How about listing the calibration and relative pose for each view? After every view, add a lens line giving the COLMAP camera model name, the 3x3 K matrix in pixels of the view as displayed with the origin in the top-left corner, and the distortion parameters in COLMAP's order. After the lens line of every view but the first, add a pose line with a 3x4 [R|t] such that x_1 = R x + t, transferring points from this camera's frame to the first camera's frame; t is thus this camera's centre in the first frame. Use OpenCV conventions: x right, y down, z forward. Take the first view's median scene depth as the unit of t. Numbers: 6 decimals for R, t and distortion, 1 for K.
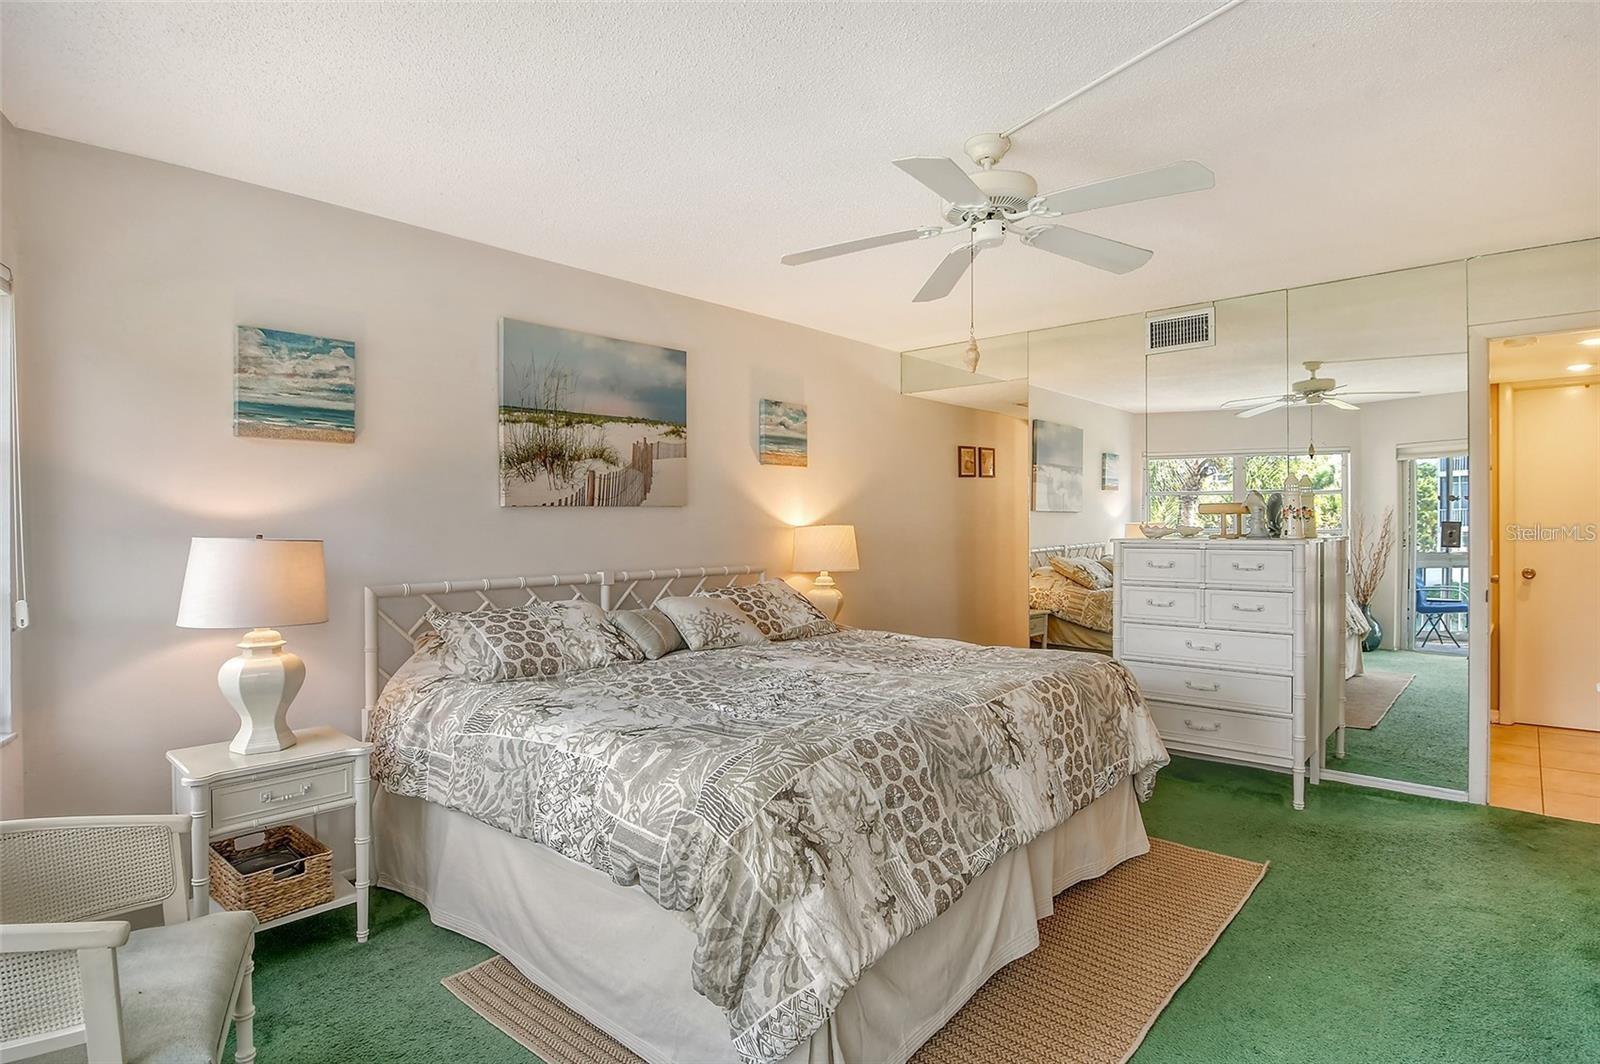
lens RADIAL K [[853.8, 0, 807.2], [0, 853.8, 534.4], [0, 0, 1]] dist [0.005638, -0.006139]
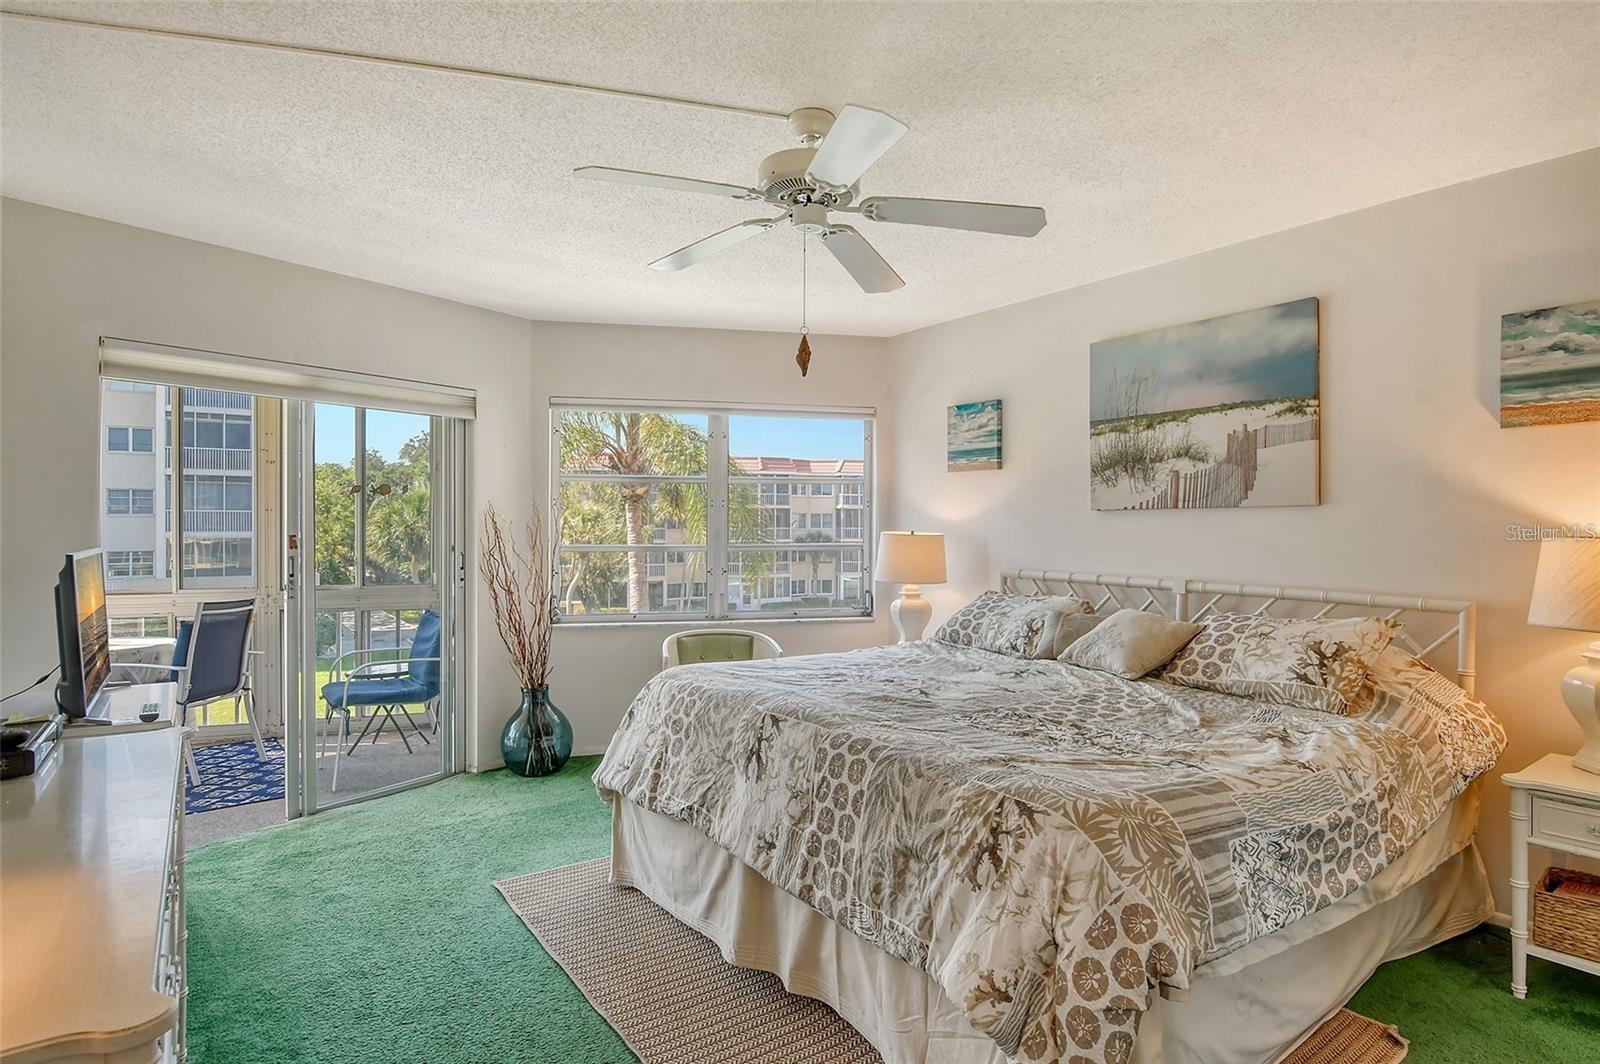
lens RADIAL K [[853.8, 0, 814.4], [0, 853.8, 533.2], [0, 0, 1]] dist [0.005638, -0.006139]
pose [[-0.242011, 0.024547, -0.969963, 0.780983], [-0.008588, 0.999587, 0.027439, -0.028946], [0.970235, 0.014971, -0.241700, 0.863978]]
